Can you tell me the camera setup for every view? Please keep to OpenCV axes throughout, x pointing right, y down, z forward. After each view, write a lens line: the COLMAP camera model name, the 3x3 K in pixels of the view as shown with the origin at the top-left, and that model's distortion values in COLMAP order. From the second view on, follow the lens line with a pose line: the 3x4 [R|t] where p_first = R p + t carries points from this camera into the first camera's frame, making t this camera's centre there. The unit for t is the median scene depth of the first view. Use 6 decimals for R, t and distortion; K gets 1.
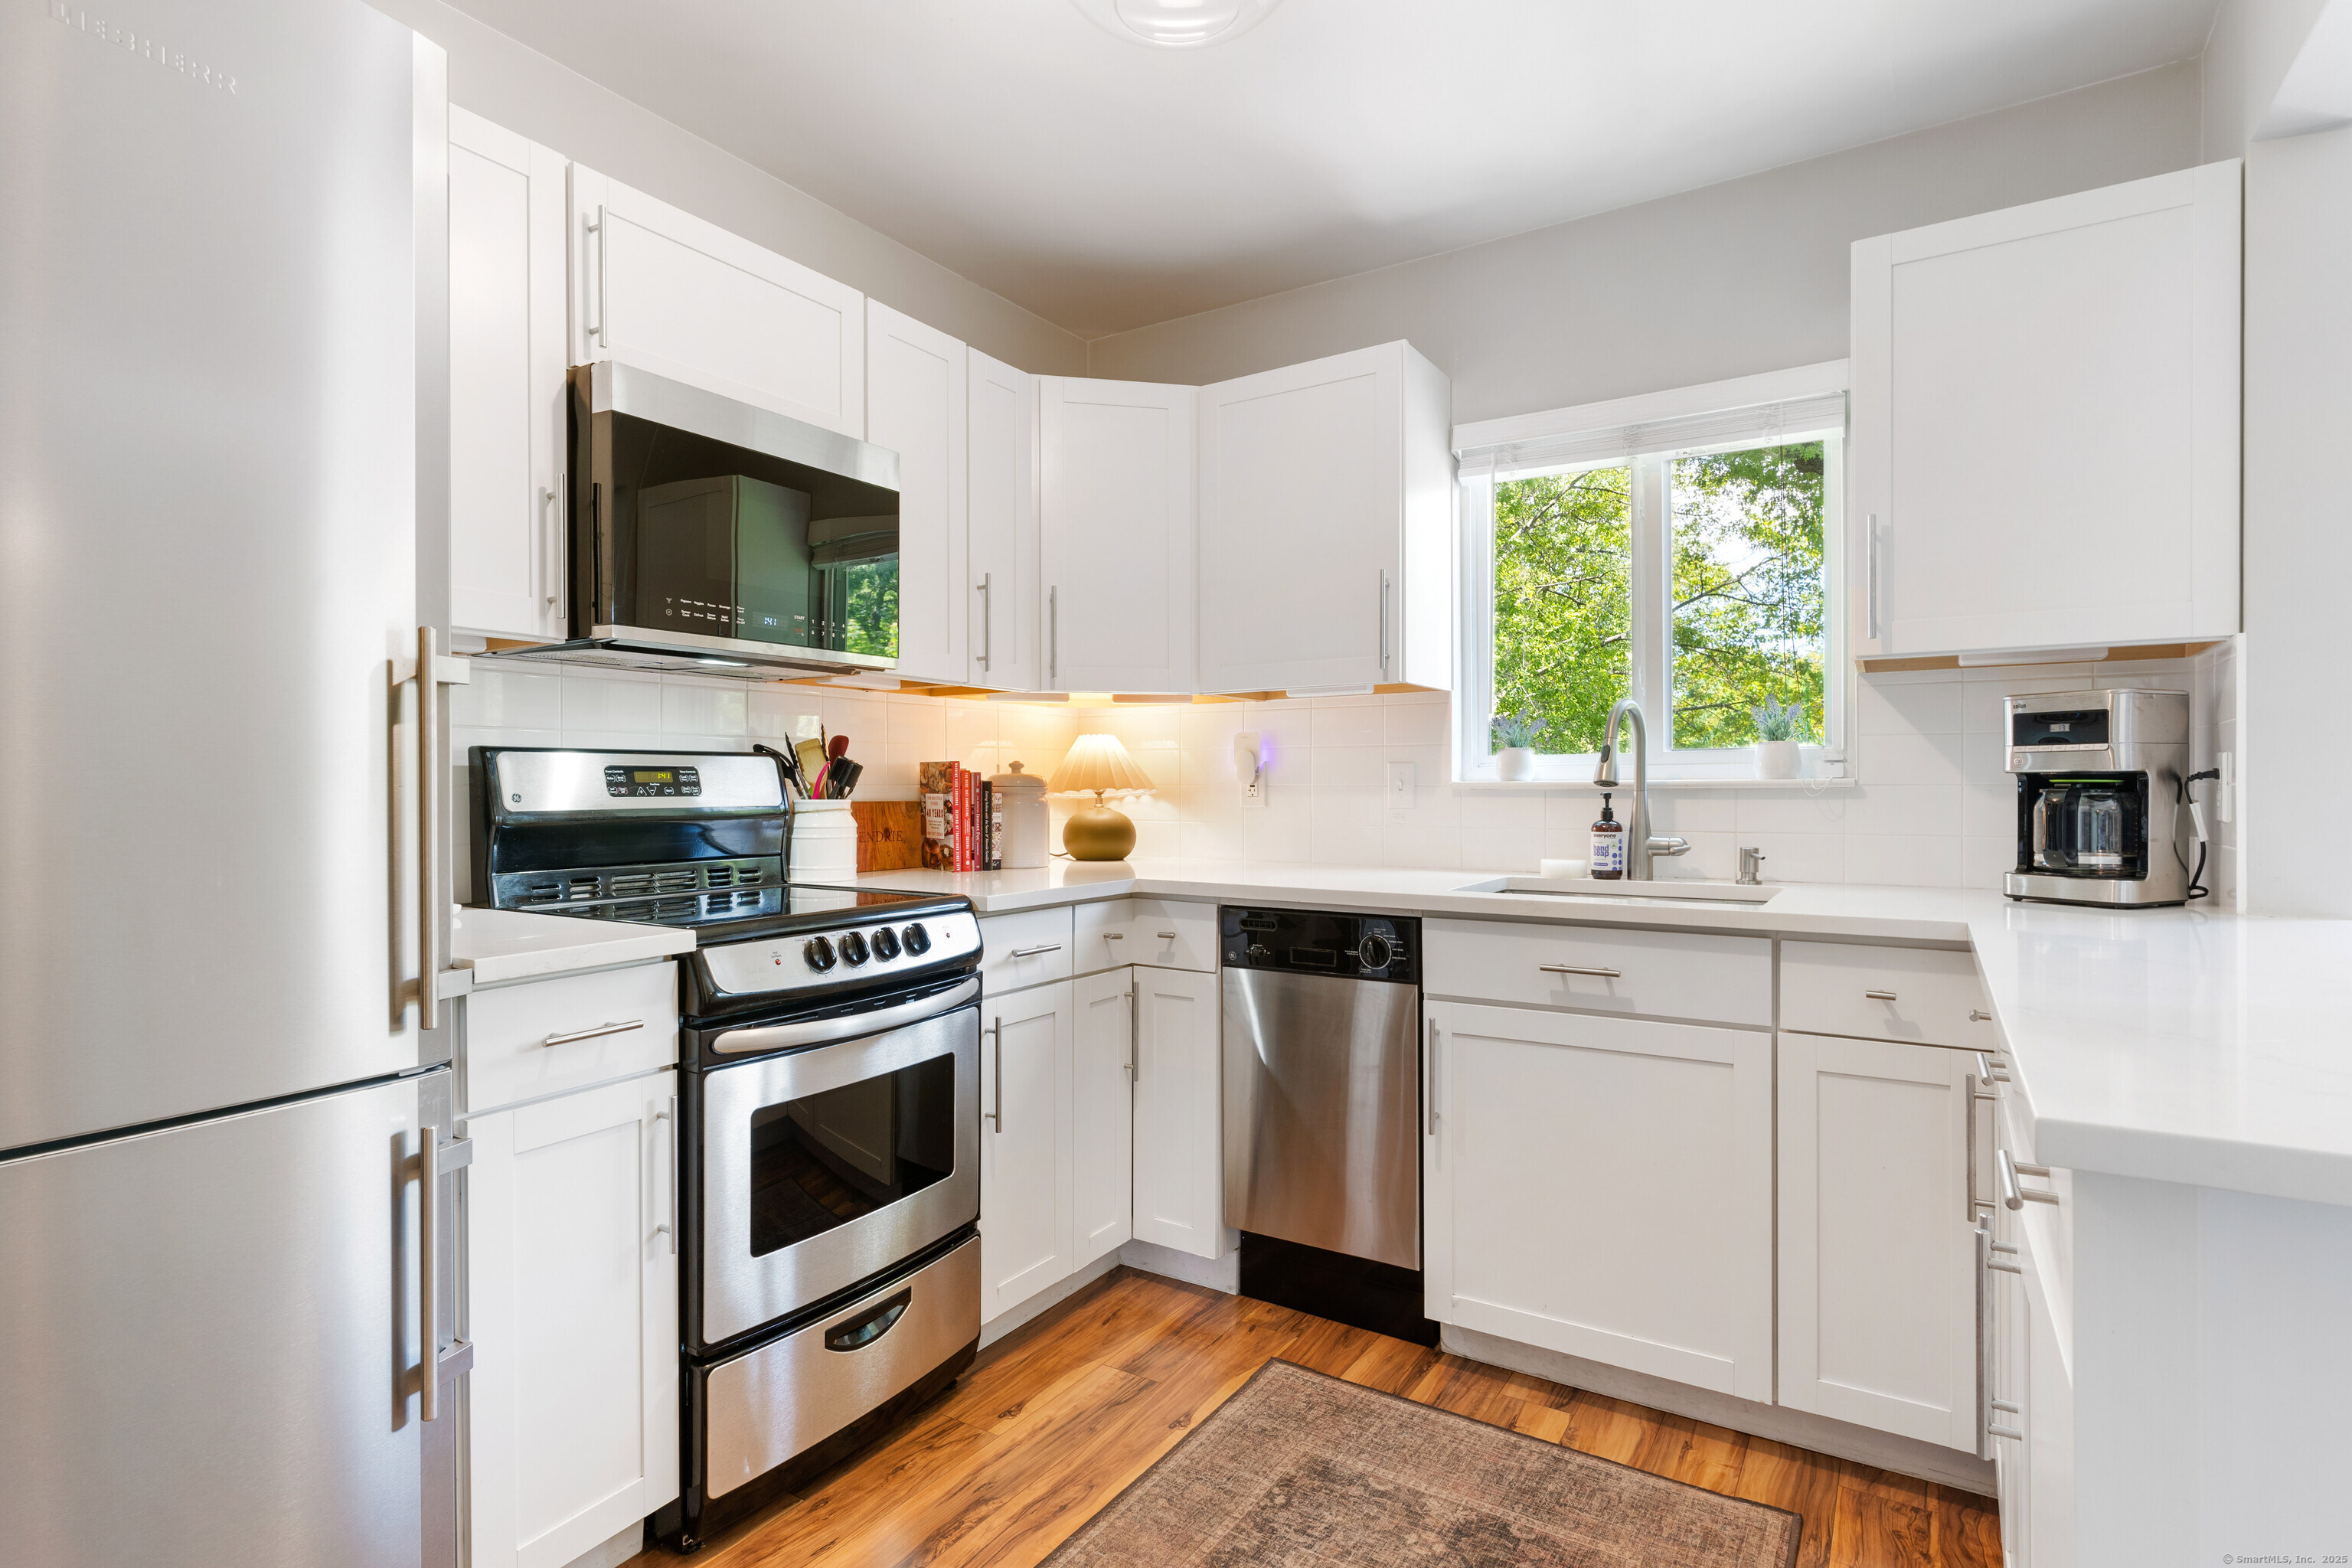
lens RADIAL K [[1163.8, 0, 1165.4], [0, 1163.8, 804.8], [0, 0, 1]] dist [0.003886, 0.000828]
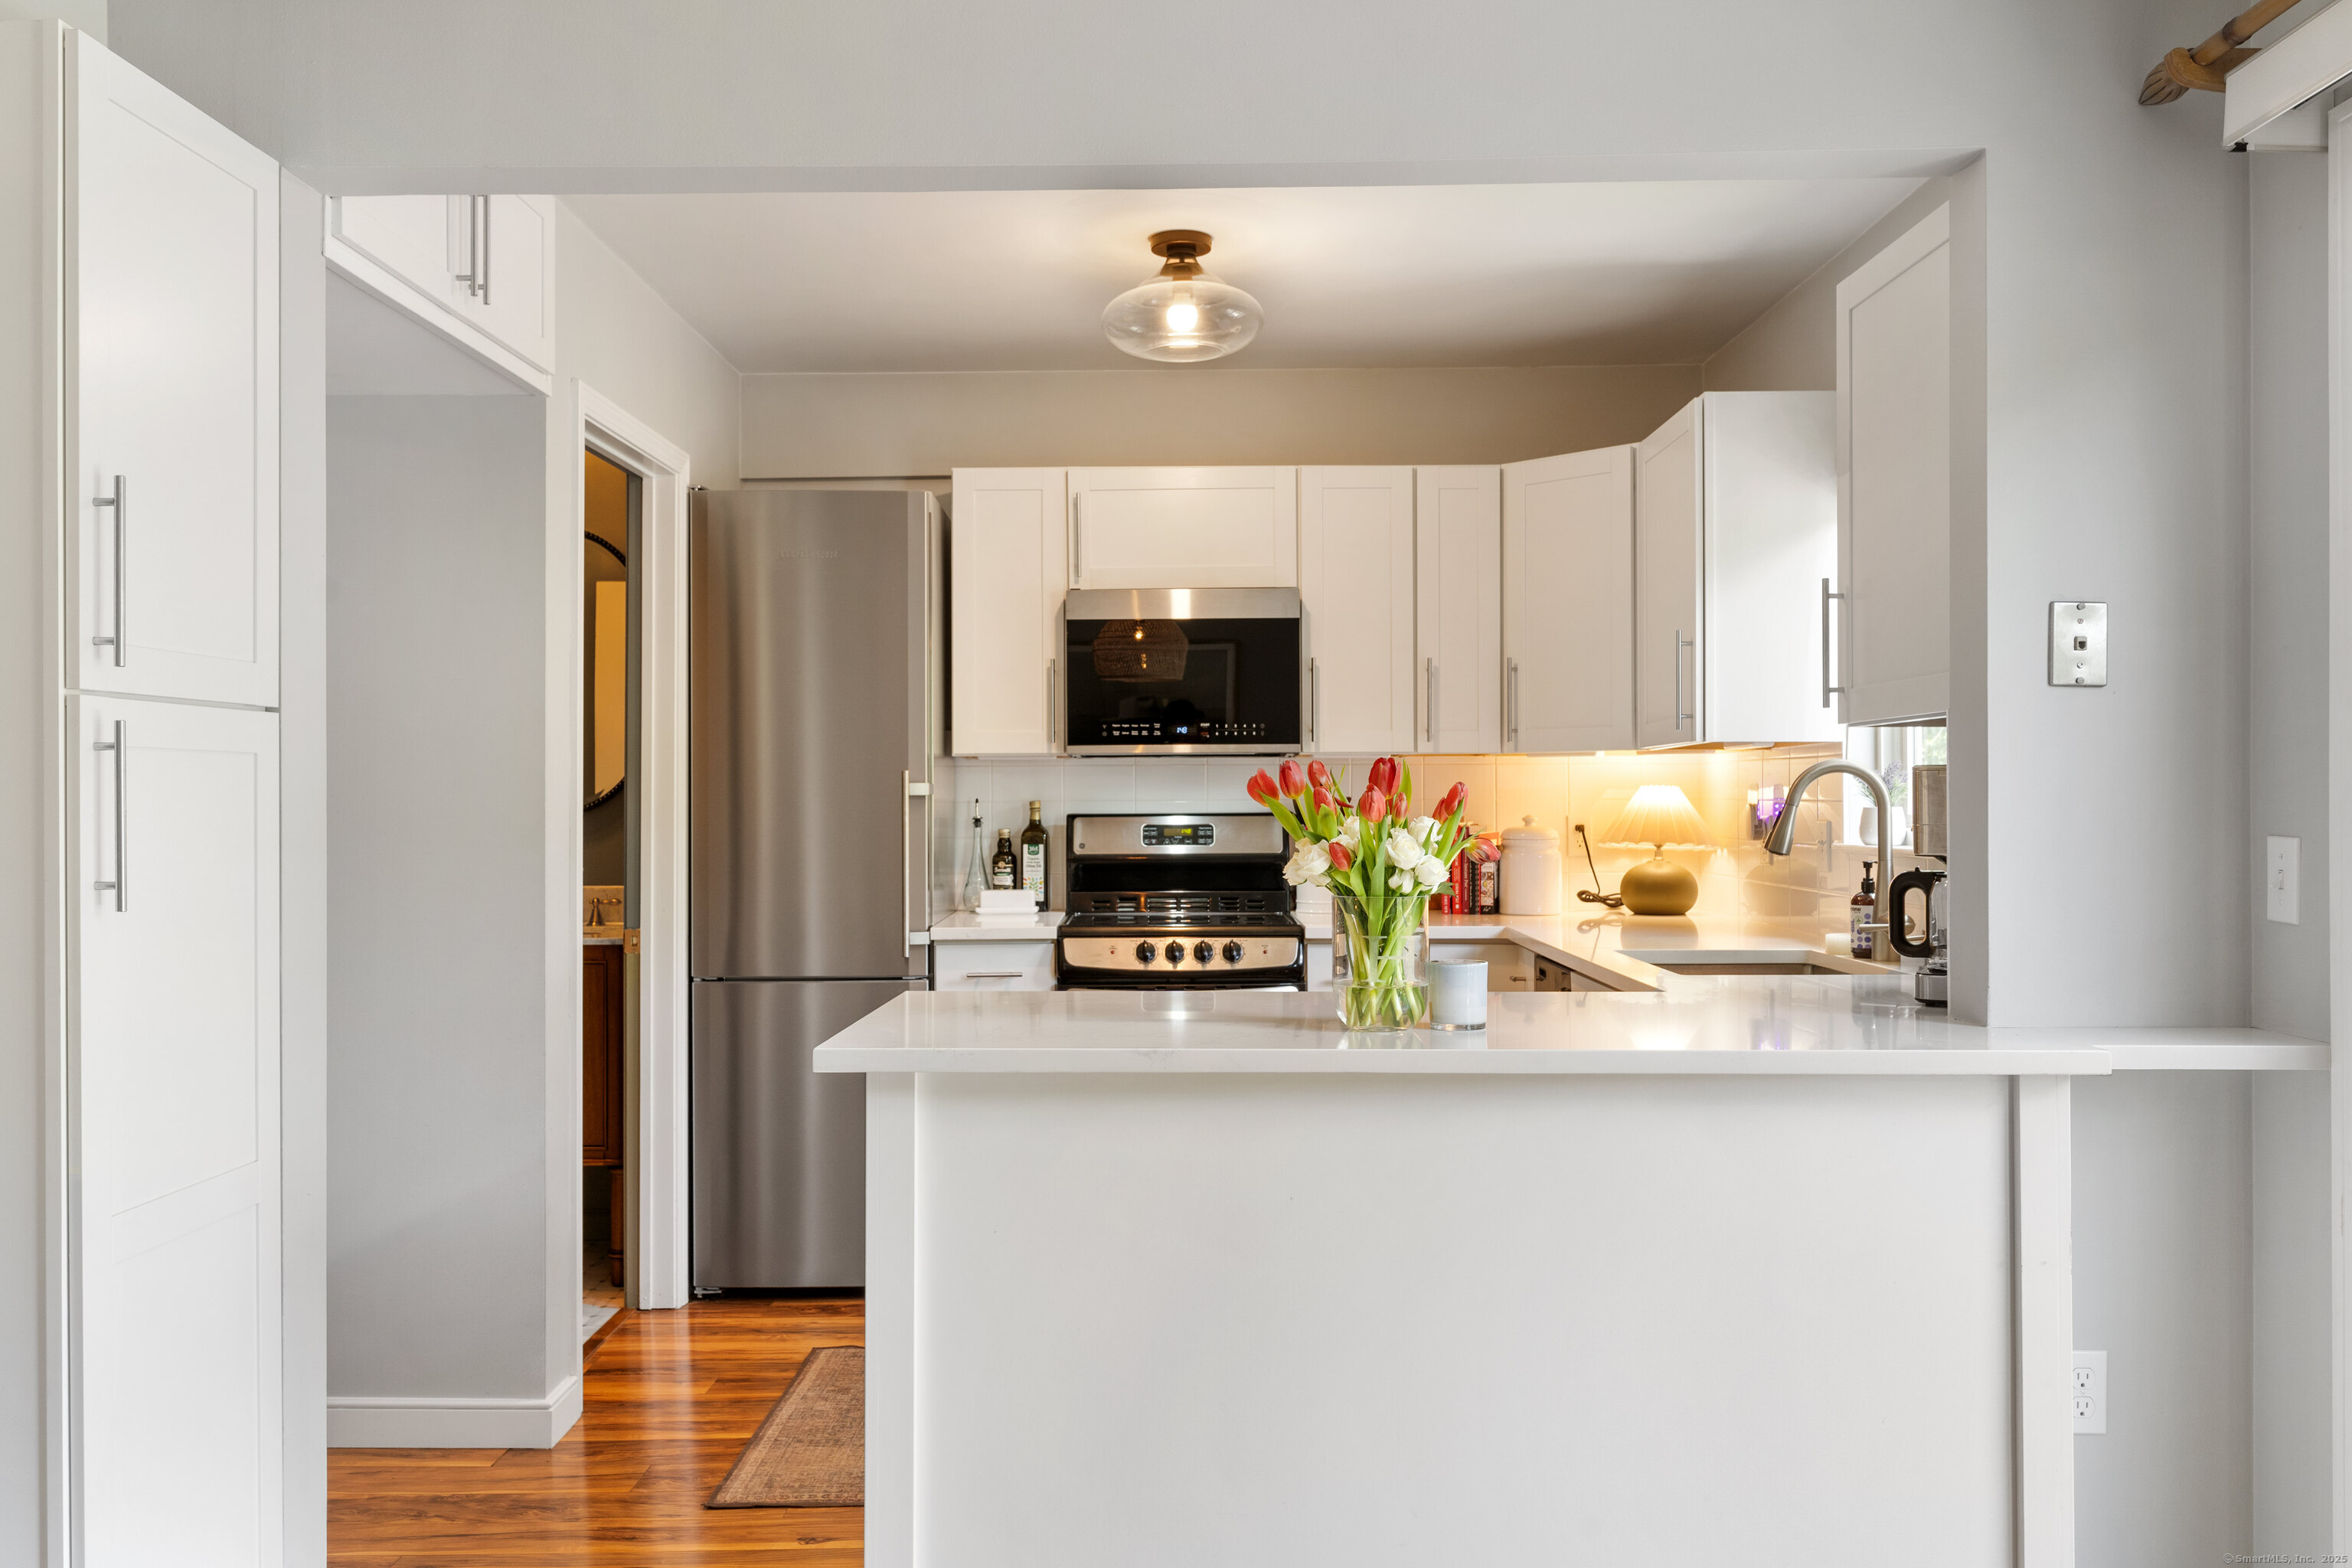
lens RADIAL K [[1868.4, 0, 1176.0], [0, 1868.4, 784.0], [0, 0, 1]] dist [0.004034, -0.000479]
pose [[0.534714, -0.005118, -0.845018, 1.452495], [-0.012483, 0.999825, -0.013955, -0.048392], [0.844941, 0.018010, 0.534556, -0.242146]]
